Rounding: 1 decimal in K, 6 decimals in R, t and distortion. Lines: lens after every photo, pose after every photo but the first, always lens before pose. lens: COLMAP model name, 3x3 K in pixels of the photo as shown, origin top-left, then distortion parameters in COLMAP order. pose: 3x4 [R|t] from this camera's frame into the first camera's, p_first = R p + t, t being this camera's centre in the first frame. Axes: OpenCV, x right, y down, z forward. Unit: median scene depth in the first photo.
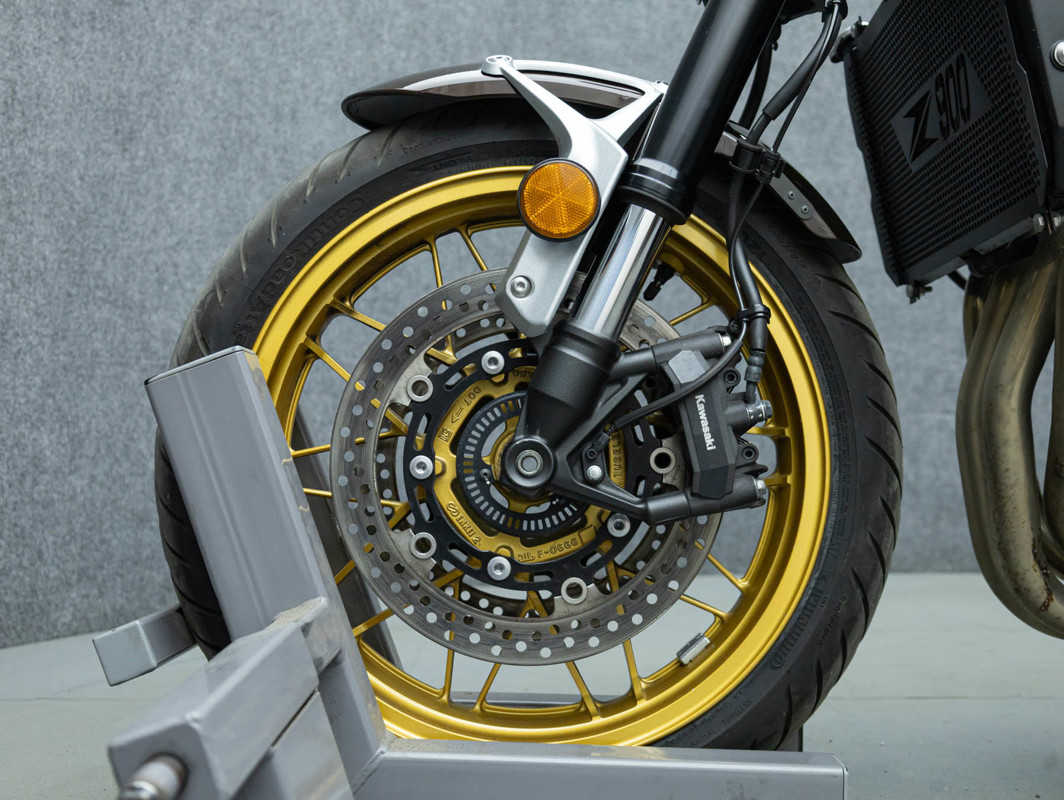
lens RADIAL K [[1322.6, 0, 532.0], [0, 1322.6, 400.0], [0, 0, 1]] dist [0.030868, 0.015952]
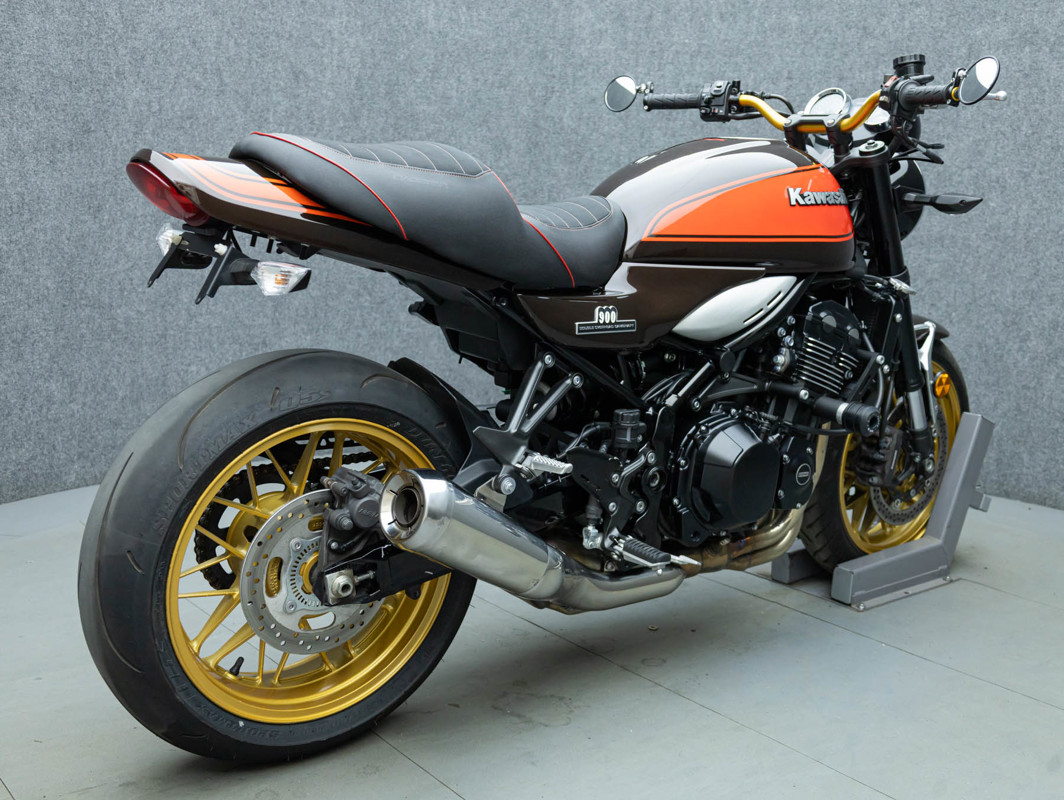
lens RADIAL K [[1161.0, 0, 539.9], [0, 1161.0, 402.2], [0, 0, 1]] dist [0.024076, -0.001808]
pose [[0.992735, 0.047081, -0.110726, 0.461126], [-0.024029, 0.979304, 0.200962, -0.276052], [0.117896, -0.196841, 0.973321, -0.477693]]
